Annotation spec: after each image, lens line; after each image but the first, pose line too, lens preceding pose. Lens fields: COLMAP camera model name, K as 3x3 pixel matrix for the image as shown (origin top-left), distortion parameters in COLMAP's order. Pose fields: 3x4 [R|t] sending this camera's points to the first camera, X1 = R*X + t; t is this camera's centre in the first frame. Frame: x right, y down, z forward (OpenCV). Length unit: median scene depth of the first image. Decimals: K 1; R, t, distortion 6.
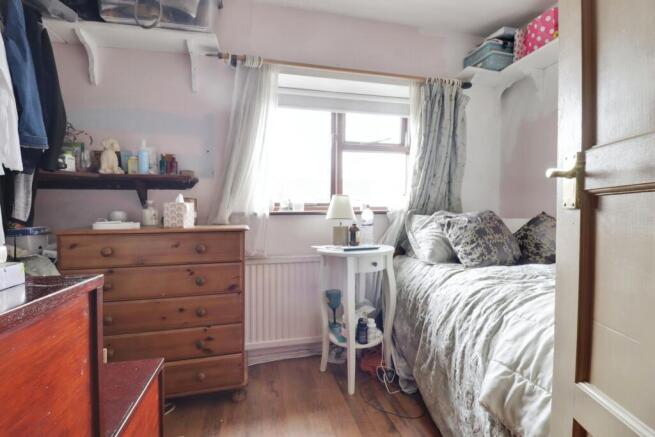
lens RADIAL K [[305.3, 0, 327.8], [0, 305.3, 217.8], [0, 0, 1]] dist [-0.001184, -0.000066]
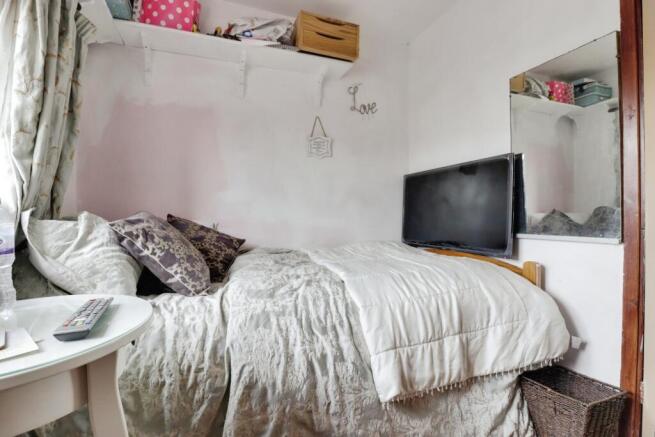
lens RADIAL K [[305.3, 0, 327.6], [0, 305.3, 219.6], [0, 0, 1]] dist [-0.001184, -0.000066]
pose [[-0.132323, -0.016445, 0.991070, -0.246815], [0.020852, 0.999595, 0.019370, -0.011703], [-0.990987, 0.023229, -0.131926, 0.679344]]
